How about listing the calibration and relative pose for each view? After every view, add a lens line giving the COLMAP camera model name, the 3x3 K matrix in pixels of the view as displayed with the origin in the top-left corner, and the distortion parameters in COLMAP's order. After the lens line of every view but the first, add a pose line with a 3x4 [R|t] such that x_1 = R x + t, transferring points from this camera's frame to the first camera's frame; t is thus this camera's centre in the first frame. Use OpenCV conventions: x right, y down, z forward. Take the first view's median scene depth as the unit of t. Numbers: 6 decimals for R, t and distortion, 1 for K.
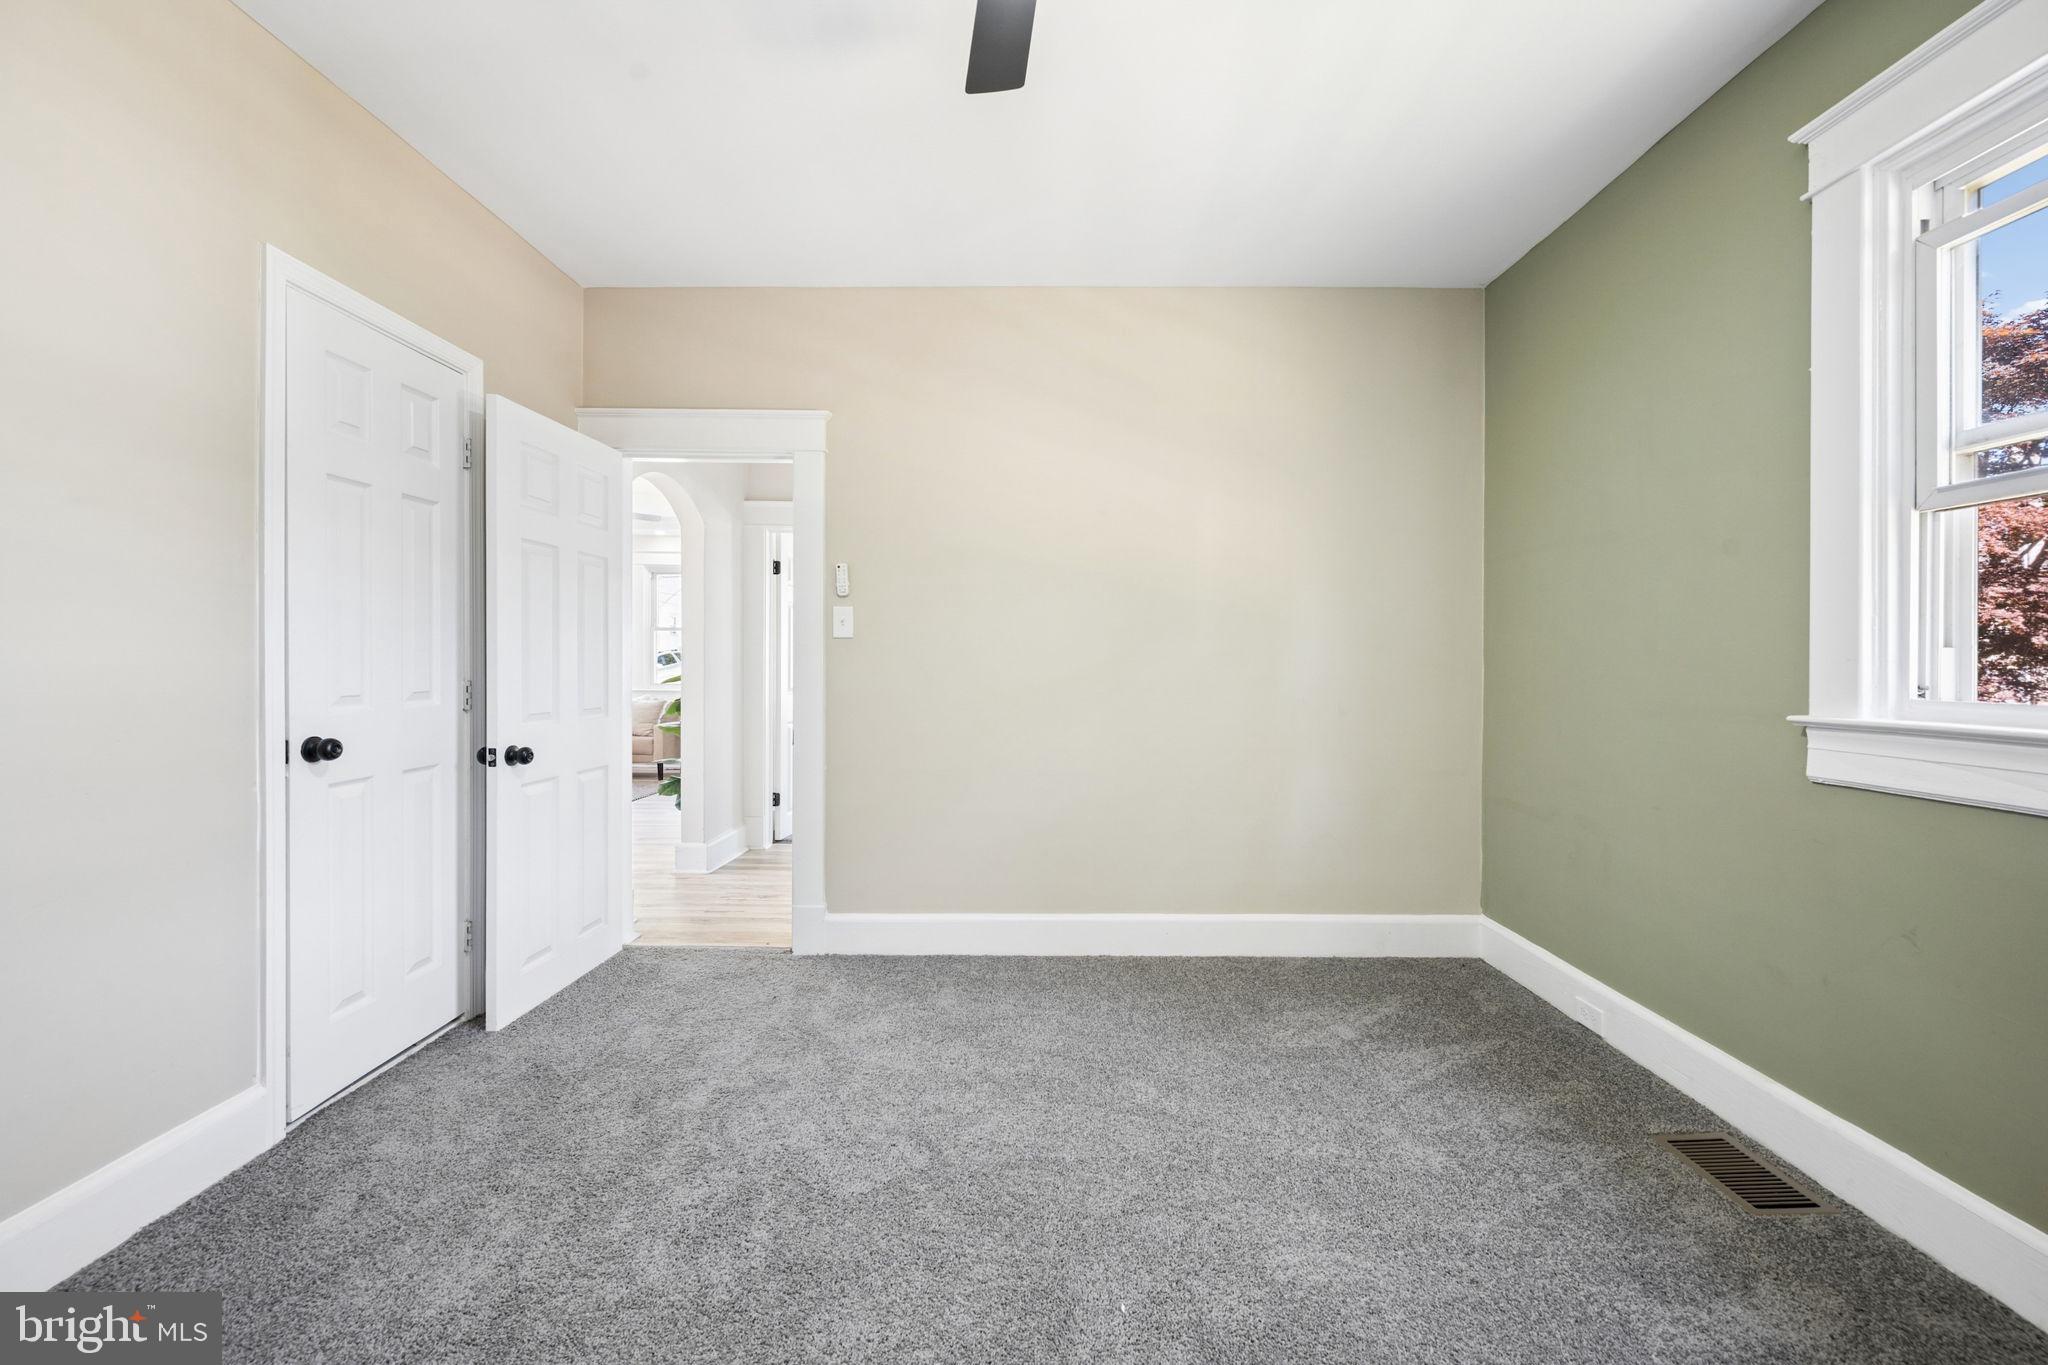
lens RADIAL K [[807.8, 0, 1025.7], [0, 807.8, 668.6], [0, 0, 1]] dist [-0.002686, 0.000572]
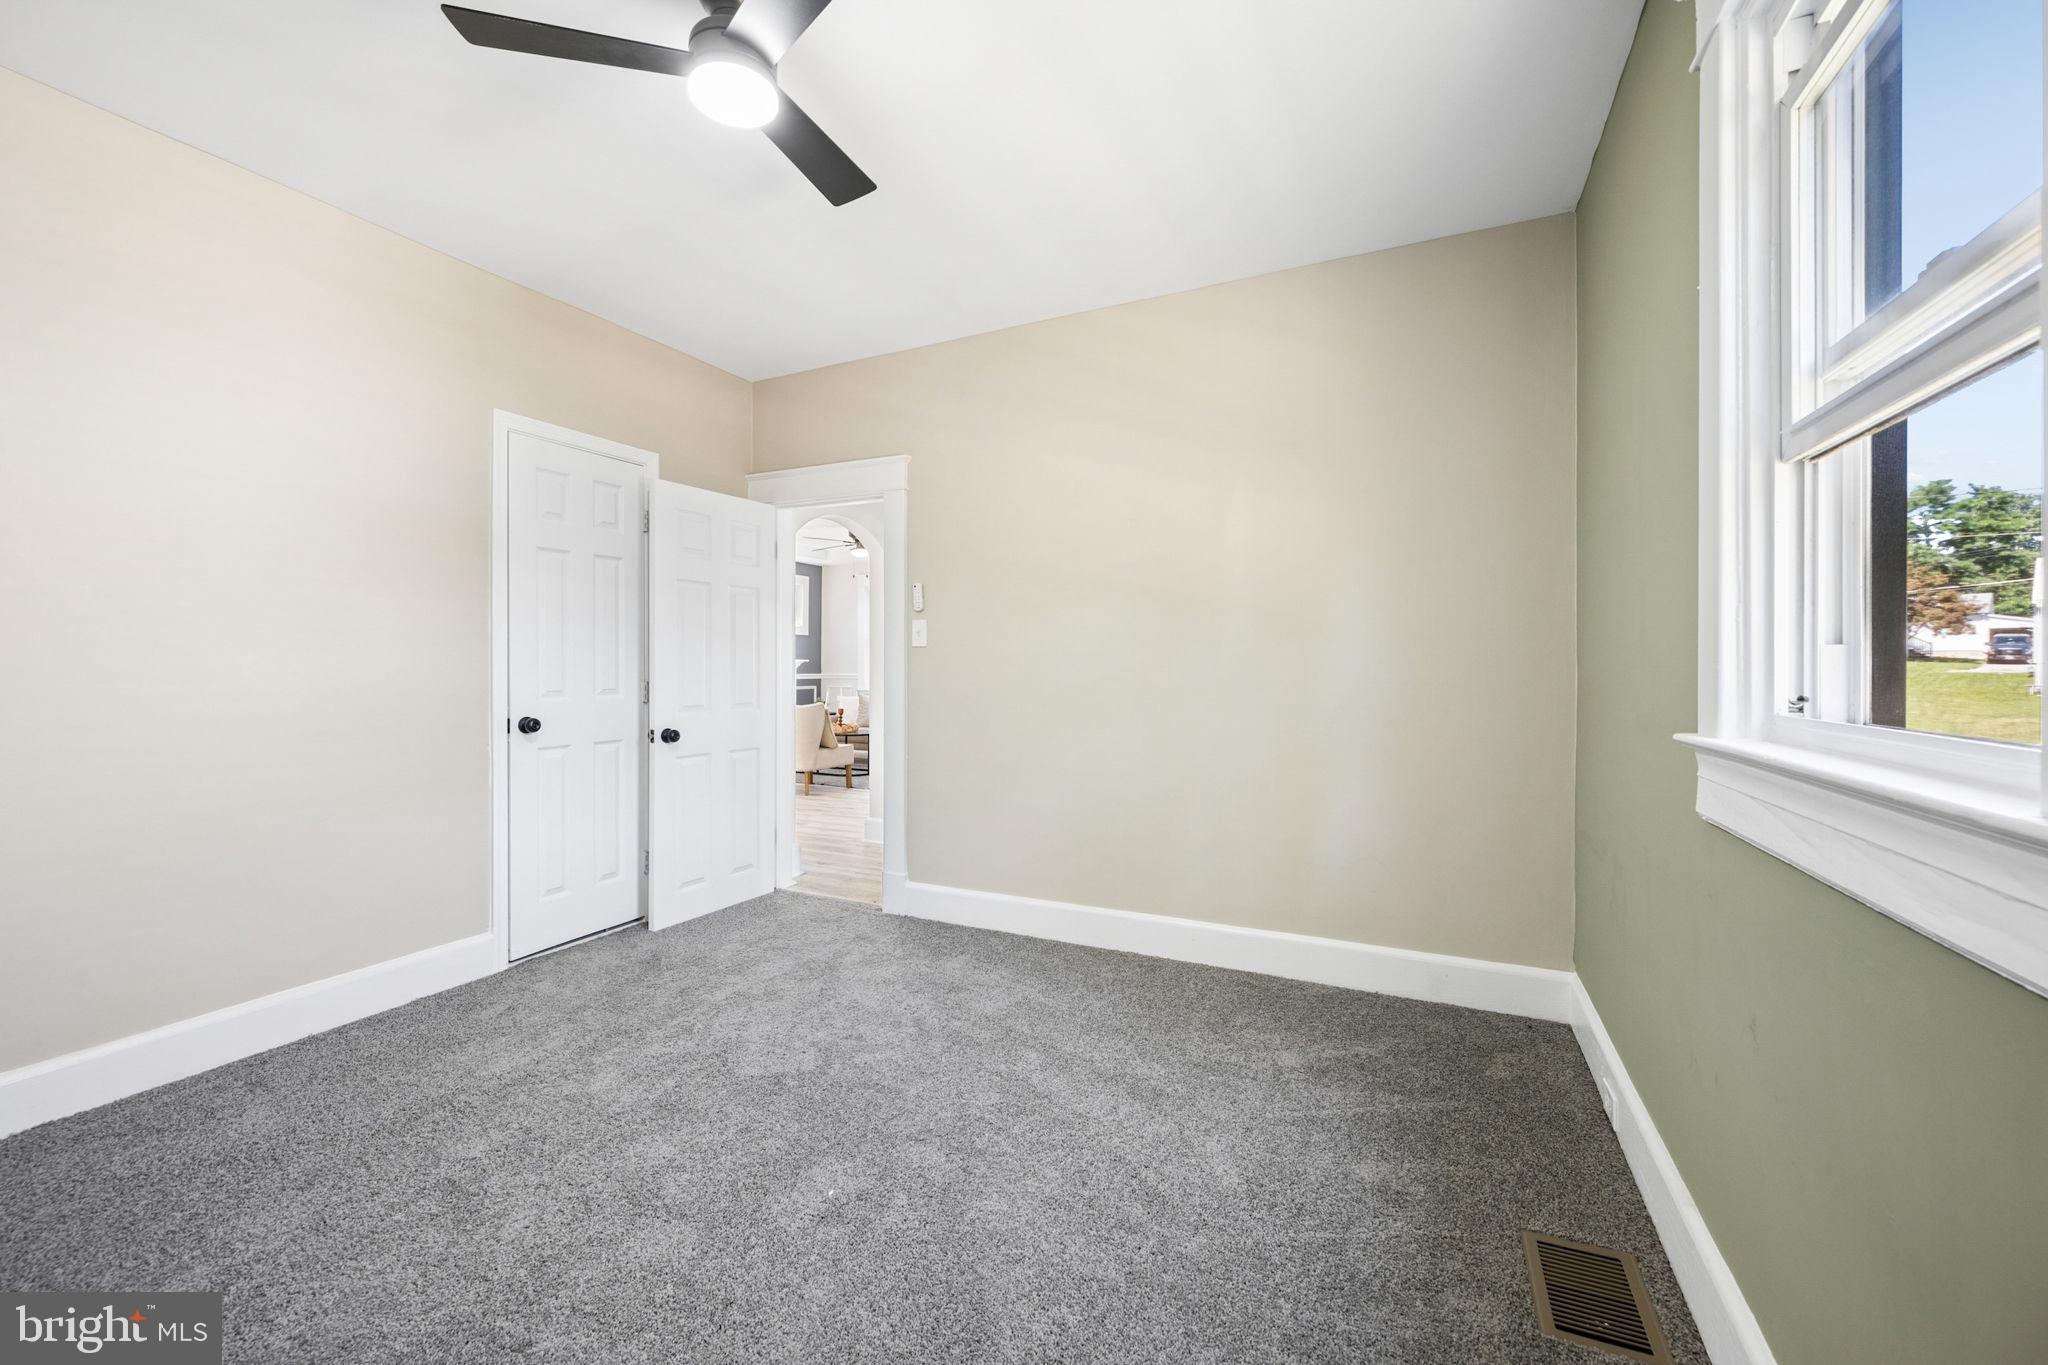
lens RADIAL K [[807.8, 0, 1006.0], [0, 807.8, 672.0], [0, 0, 1]] dist [-0.002686, 0.000572]
pose [[0.897041, -0.000798, -0.441947, 0.543689], [0.000023, 0.999998, -0.001759, 0.000423], [0.441948, 0.001568, 0.897040, 0.008597]]
